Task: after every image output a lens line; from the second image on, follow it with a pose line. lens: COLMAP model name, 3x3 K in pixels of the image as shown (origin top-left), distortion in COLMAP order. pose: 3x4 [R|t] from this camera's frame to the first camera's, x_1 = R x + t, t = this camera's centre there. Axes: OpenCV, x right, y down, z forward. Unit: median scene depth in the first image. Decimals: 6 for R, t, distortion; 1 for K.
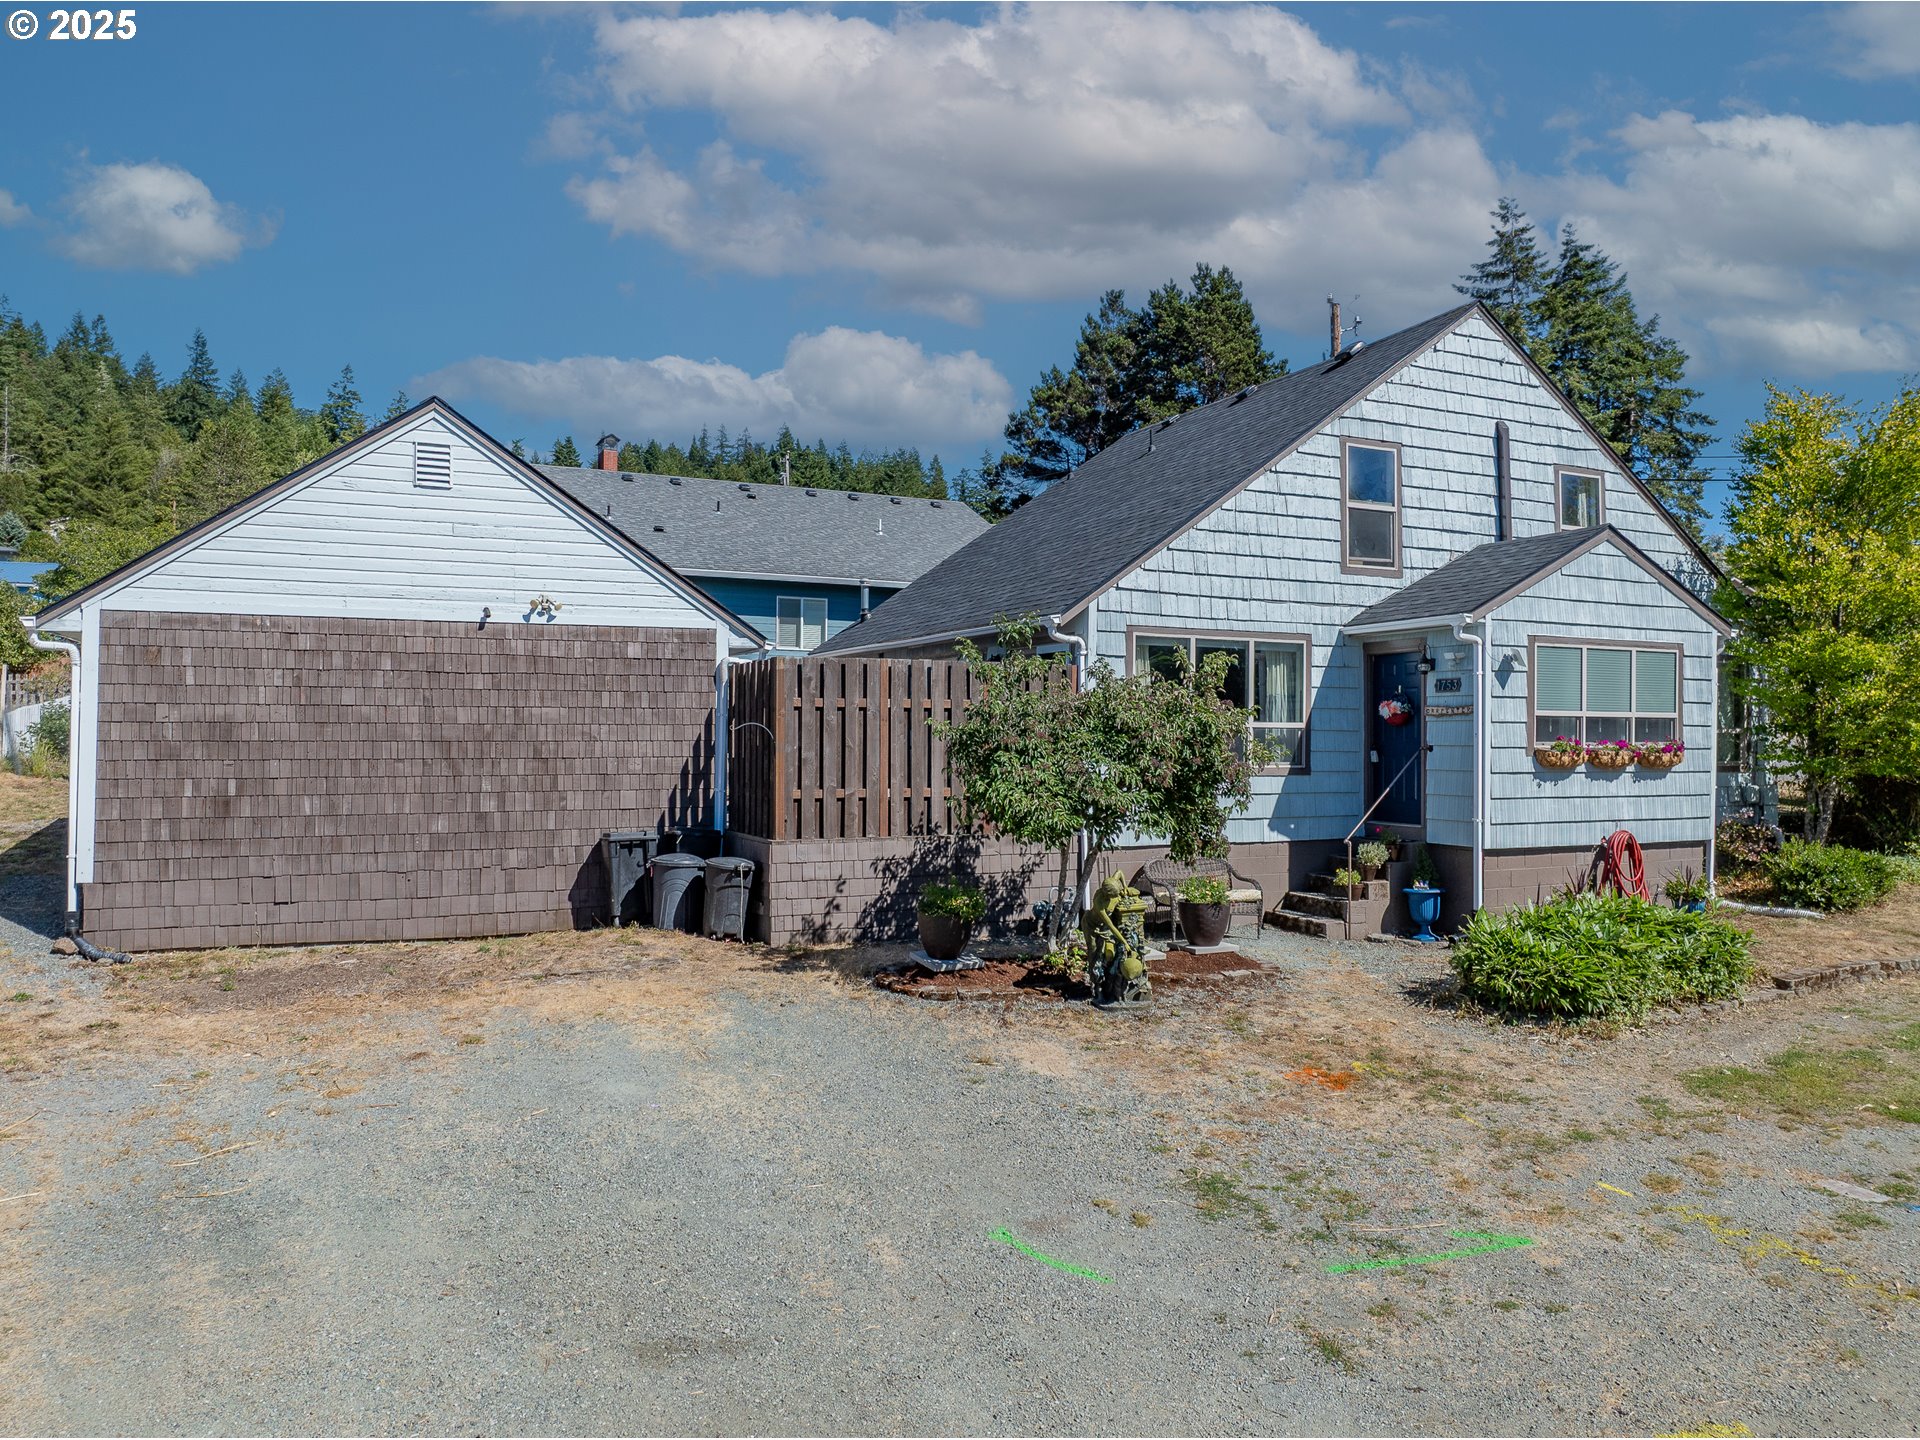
lens RADIAL K [[1345.4, 0, 951.8], [0, 1345.4, 721.3], [0, 0, 1]] dist [-0.037117, -0.001470]
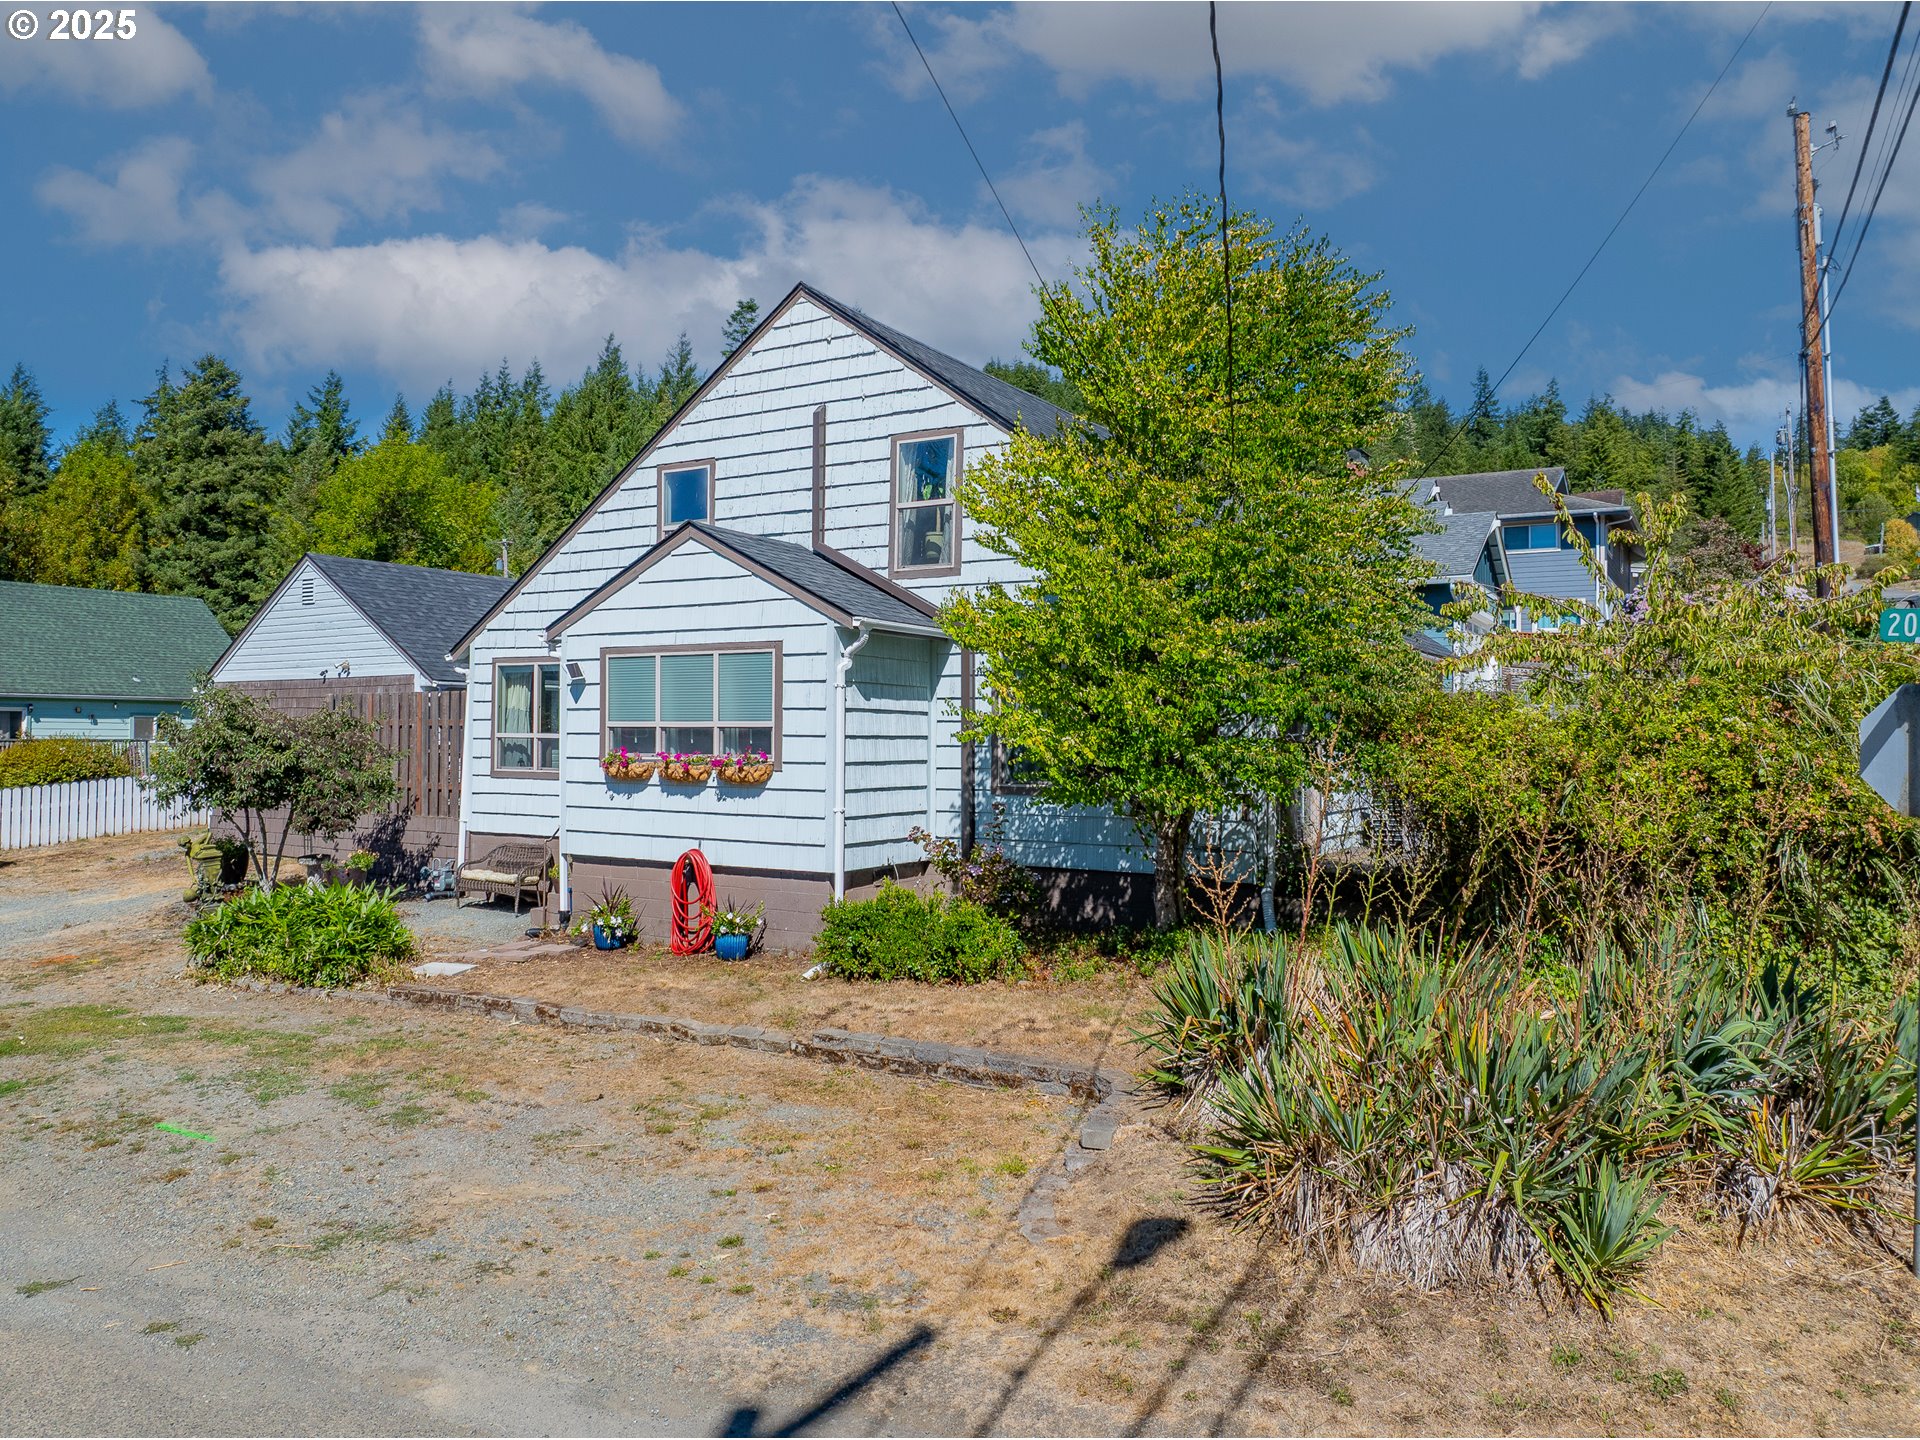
lens RADIAL K [[1335.5, 0, 960.0], [0, 1335.5, 720.0], [0, 0, 1]] dist [-0.036976, -0.001566]
pose [[0.576866, -0.012195, -0.816748, 1.411402], [0.007210, 0.999926, -0.009838, 0.002511], [0.816807, -0.000214, 0.576911, 0.634705]]
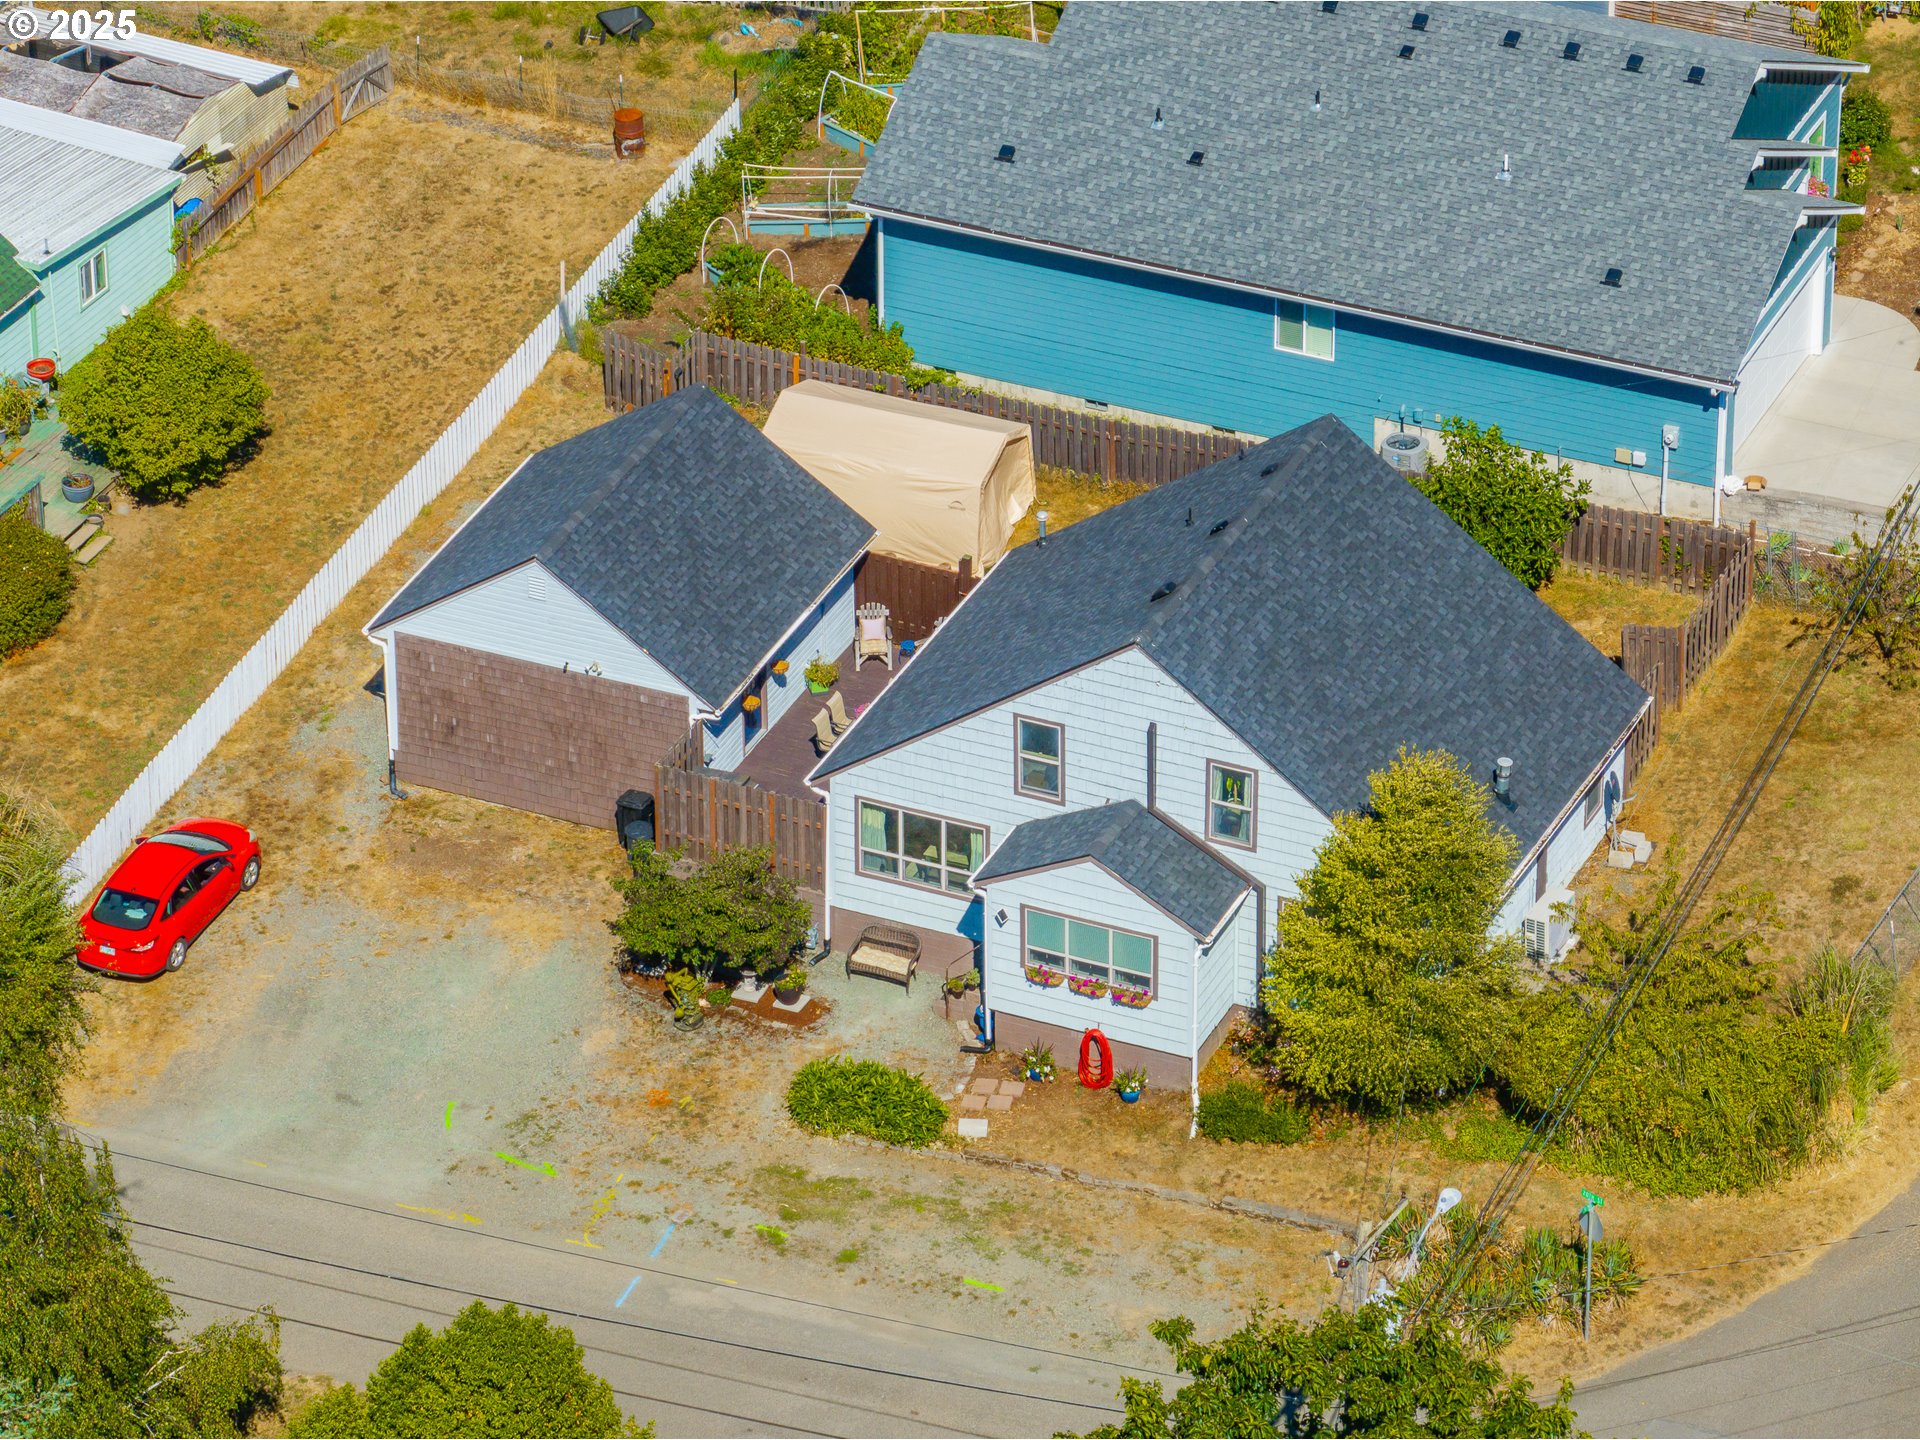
lens RADIAL K [[8366.4, 0, 960.0], [0, 8366.4, 720.0], [0, 0, 1]] dist [0.602657, 1.996124]
pose [[0.658098, 0.387641, -0.645478, 6.552346], [0.018848, 0.848535, 0.528803, -5.365847], [0.752696, -0.360170, 0.551113, -4.317967]]
